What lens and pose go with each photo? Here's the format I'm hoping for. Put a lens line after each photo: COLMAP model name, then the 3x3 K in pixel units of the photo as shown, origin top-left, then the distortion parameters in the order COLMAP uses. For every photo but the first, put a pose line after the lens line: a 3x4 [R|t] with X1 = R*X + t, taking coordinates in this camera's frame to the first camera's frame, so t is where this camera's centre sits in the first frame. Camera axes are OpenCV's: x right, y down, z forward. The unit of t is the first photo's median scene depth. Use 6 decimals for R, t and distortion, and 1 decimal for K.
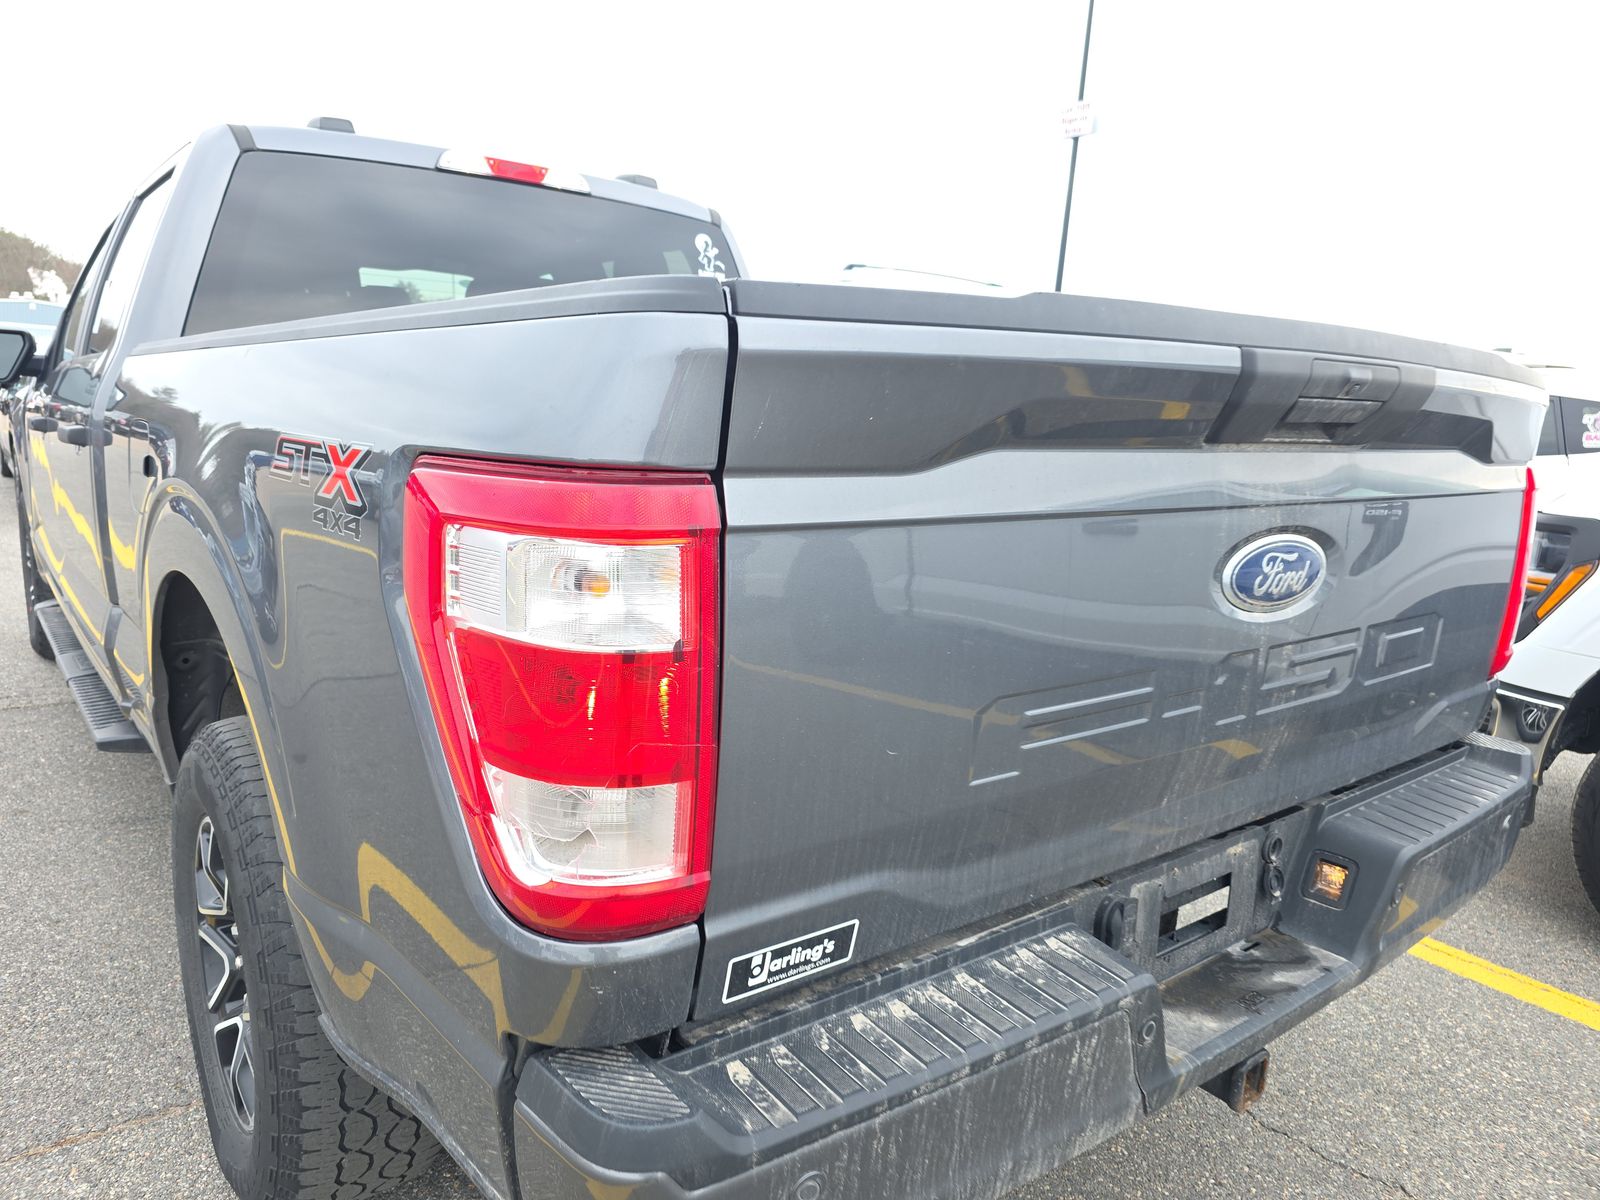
lens RADIAL K [[1082.6, 0, 804.9], [0, 1082.6, 609.9], [0, 0, 1]] dist [0.022796, -0.001399]
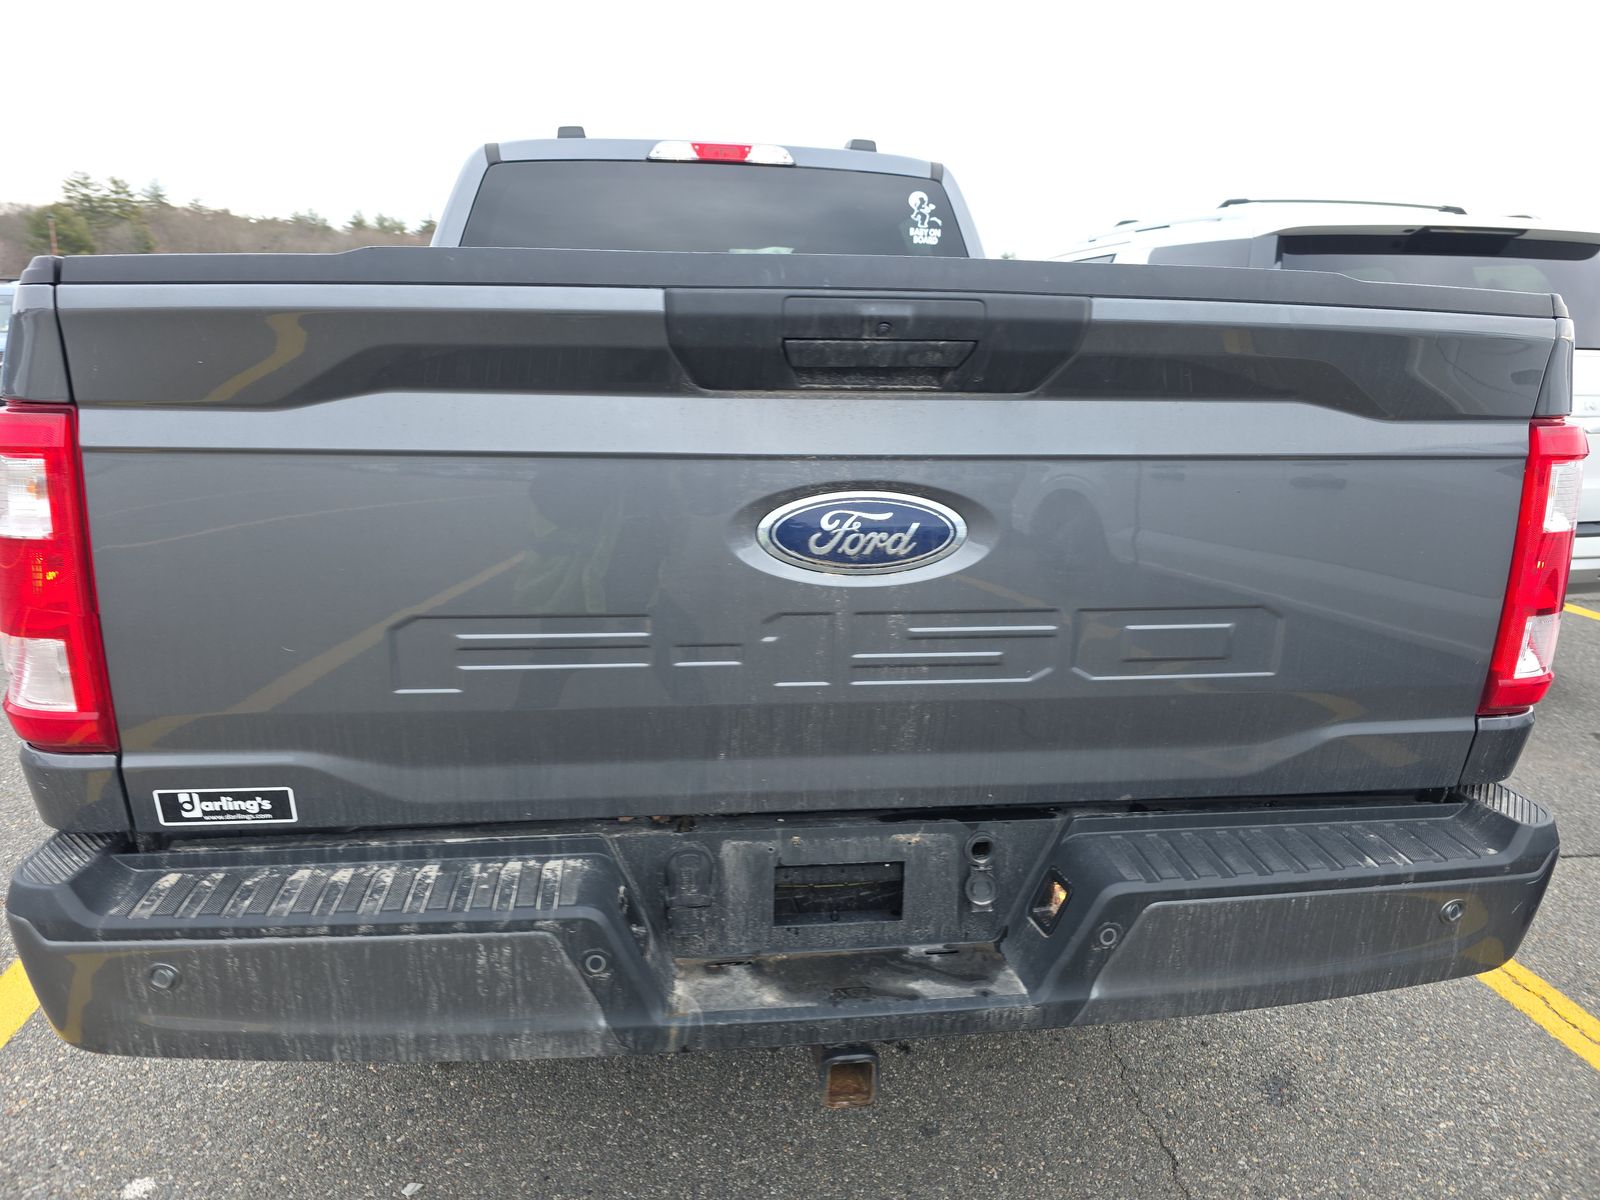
lens RADIAL K [[1086.0, 0, 800.0], [0, 1086.0, 600.0], [0, 0, 1]] dist [0.068564, -0.077107]
pose [[0.859409, 0.089915, -0.503320, 0.880699], [-0.079412, 0.995943, 0.042323, -0.012453], [0.505084, 0.003597, 0.863063, 0.187558]]
